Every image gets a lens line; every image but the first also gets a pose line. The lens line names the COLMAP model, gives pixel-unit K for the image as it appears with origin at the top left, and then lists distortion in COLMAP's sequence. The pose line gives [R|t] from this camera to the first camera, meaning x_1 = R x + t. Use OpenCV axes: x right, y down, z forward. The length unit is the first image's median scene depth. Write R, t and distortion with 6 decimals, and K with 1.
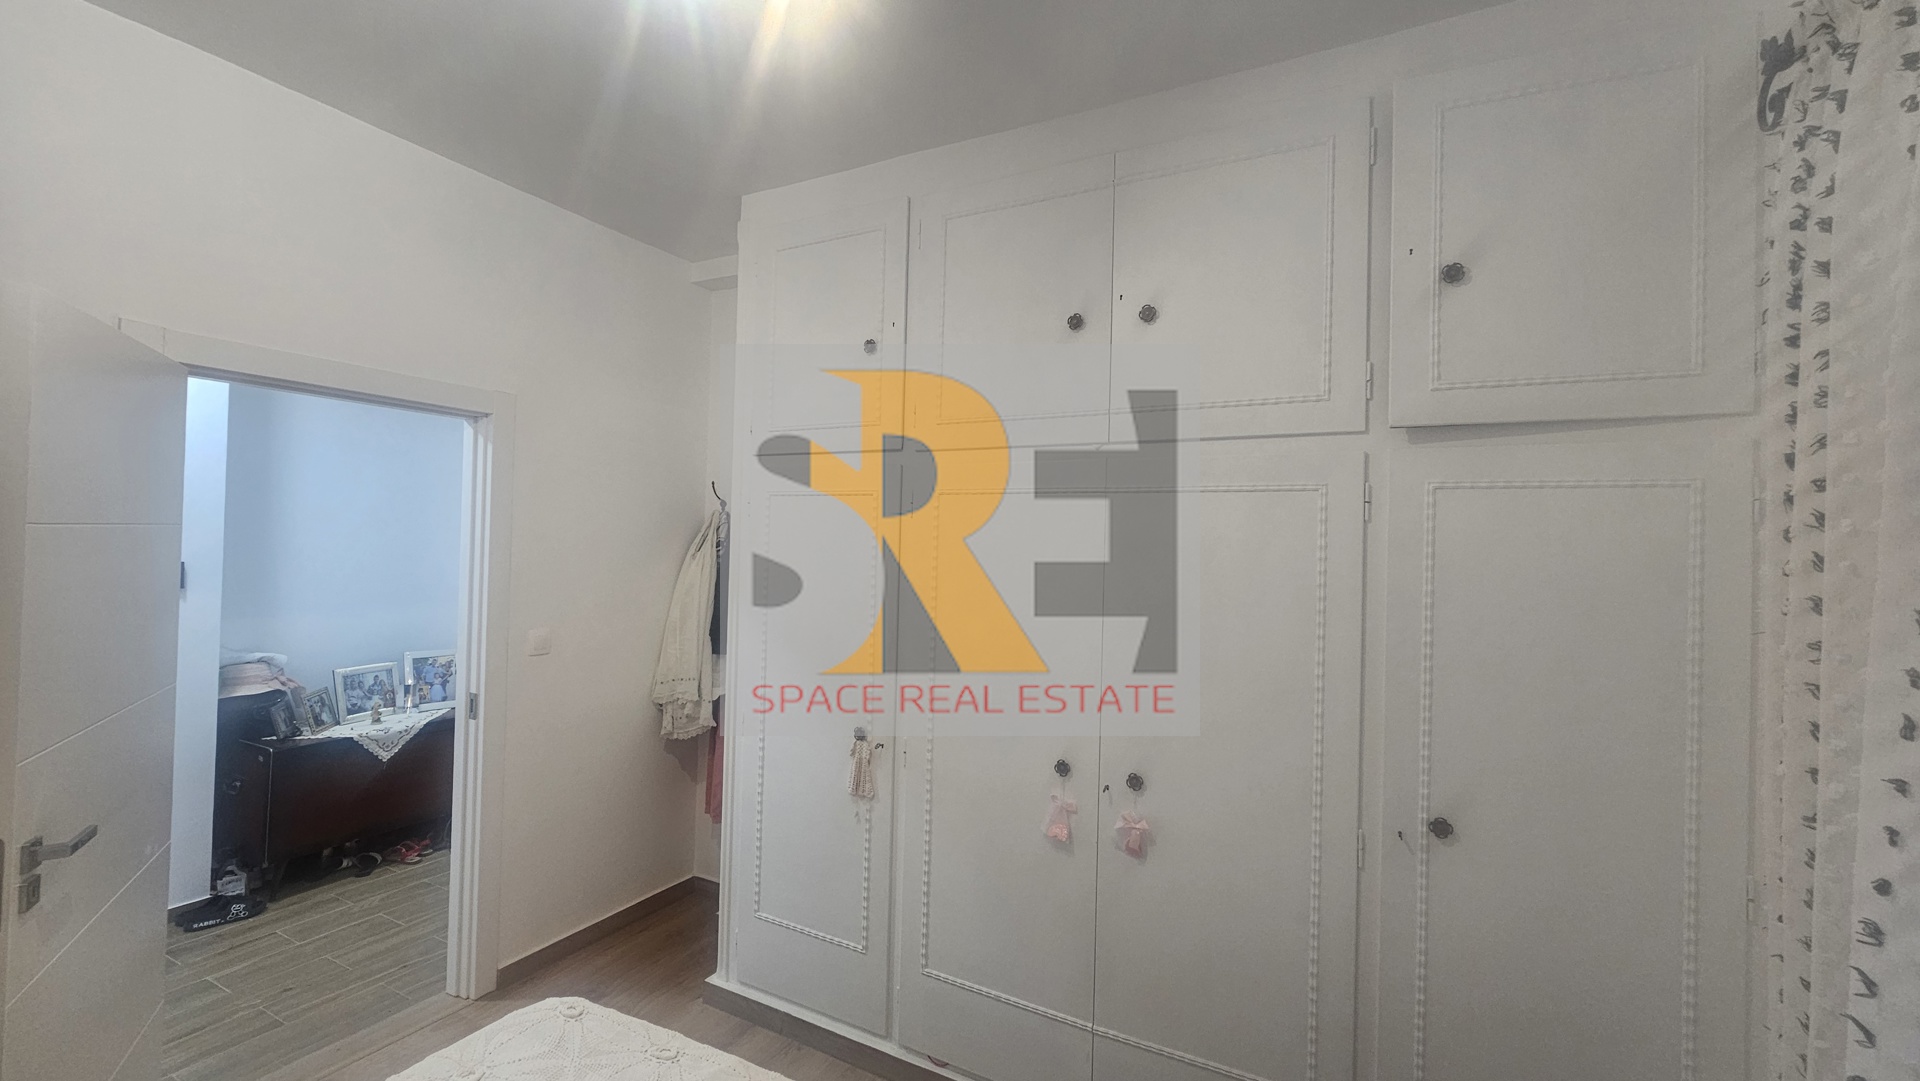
lens RADIAL K [[787.0, 0, 961.7], [0, 787.0, 538.3], [0, 0, 1]] dist [-0.003620, 0.002323]
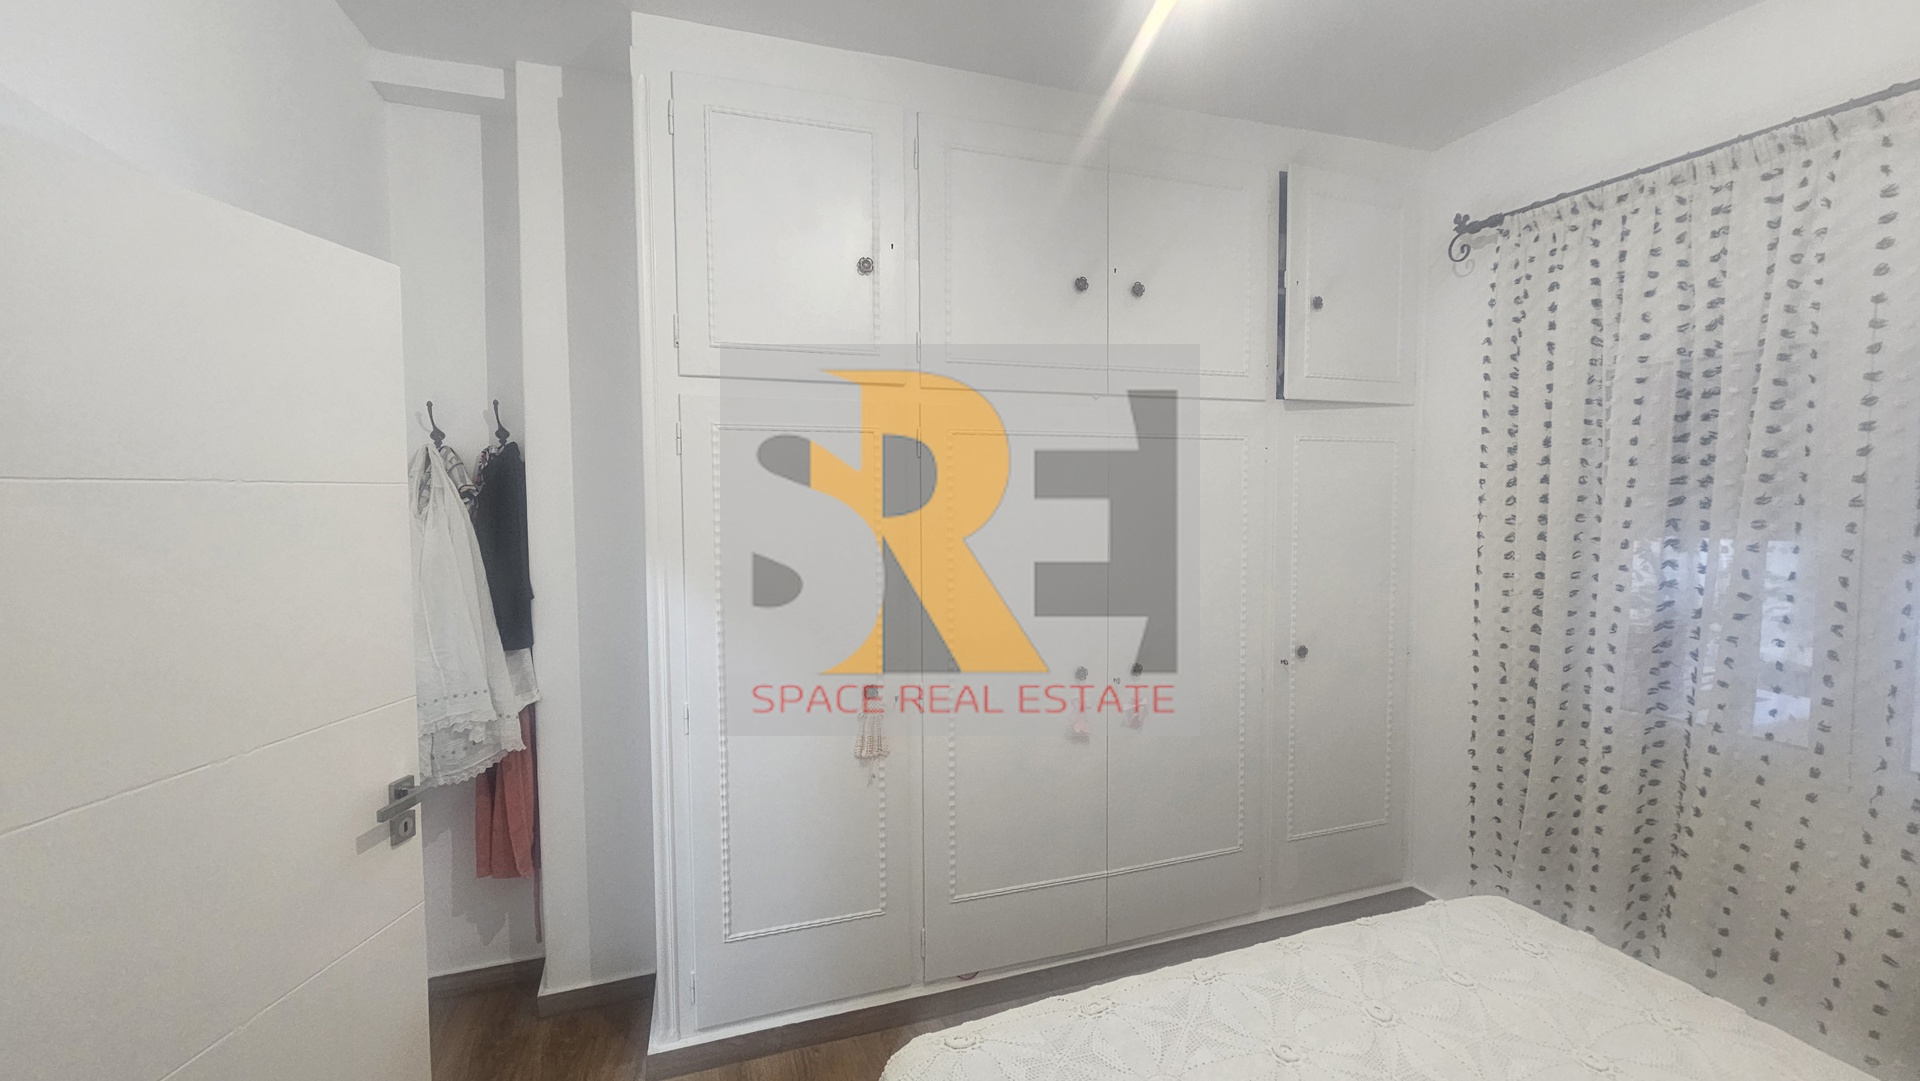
lens RADIAL K [[787.0, 0, 961.2], [0, 787.0, 541.2], [0, 0, 1]] dist [-0.003620, 0.002323]
pose [[0.680757, -0.075381, 0.728620, -0.822376], [0.015979, 0.995982, 0.088112, -0.009992], [-0.732335, -0.048340, 0.679227, 0.341038]]
